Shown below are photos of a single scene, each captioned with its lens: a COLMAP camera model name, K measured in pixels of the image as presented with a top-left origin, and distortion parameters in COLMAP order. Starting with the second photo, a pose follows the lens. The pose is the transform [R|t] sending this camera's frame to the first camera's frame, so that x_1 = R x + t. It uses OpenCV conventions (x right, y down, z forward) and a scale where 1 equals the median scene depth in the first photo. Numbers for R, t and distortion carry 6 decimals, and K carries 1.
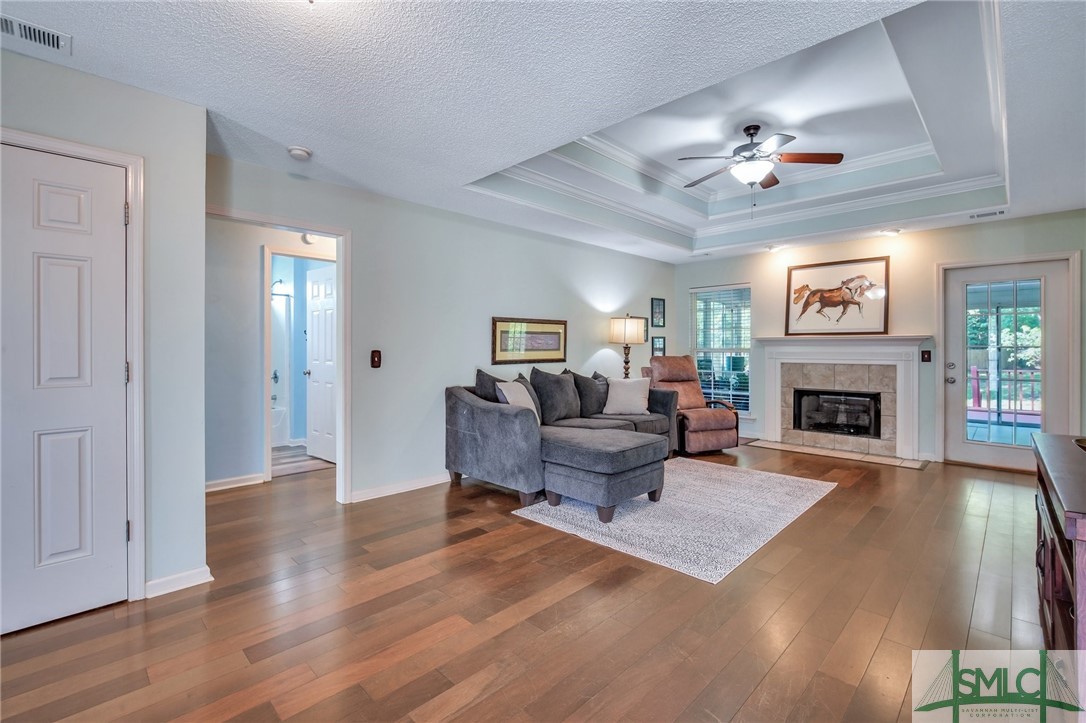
lens RADIAL K [[485.1, 0, 543.4], [0, 485.1, 354.0], [0, 0, 1]] dist [-0.002155, 0.002856]
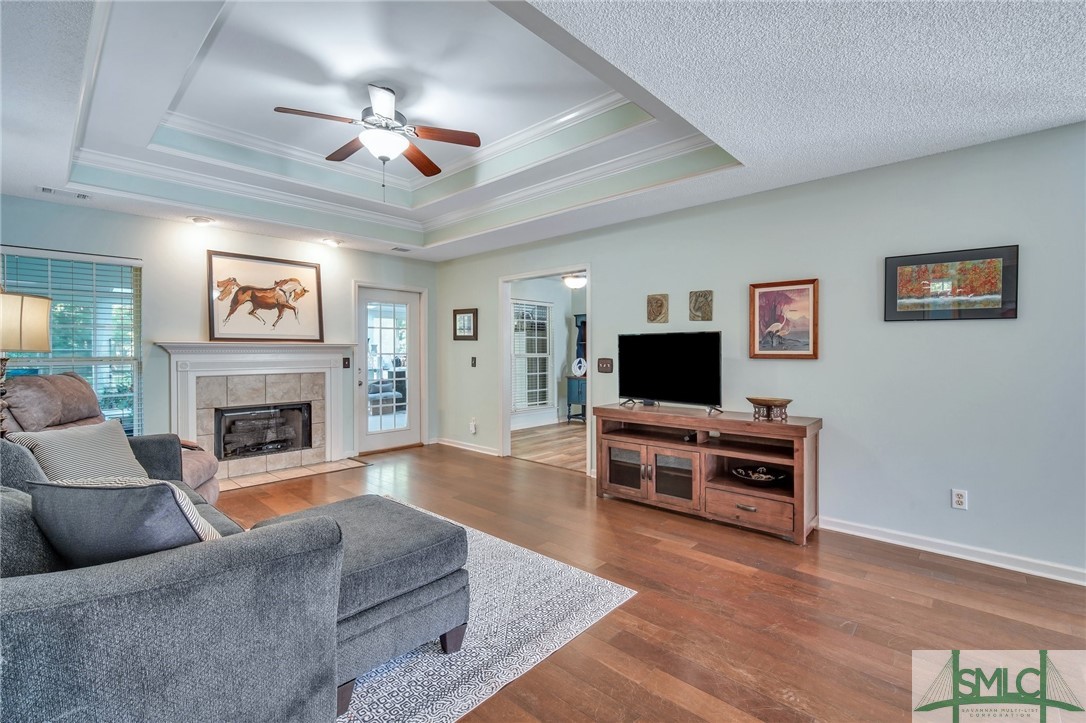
lens RADIAL K [[485.1, 0, 532.6], [0, 485.1, 357.9], [0, 0, 1]] dist [-0.002155, 0.002856]
pose [[-0.020837, -0.015052, 0.999670, -0.289908], [0.015025, 0.999769, 0.015367, -0.016038], [-0.999670, 0.015341, -0.020606, 0.552600]]
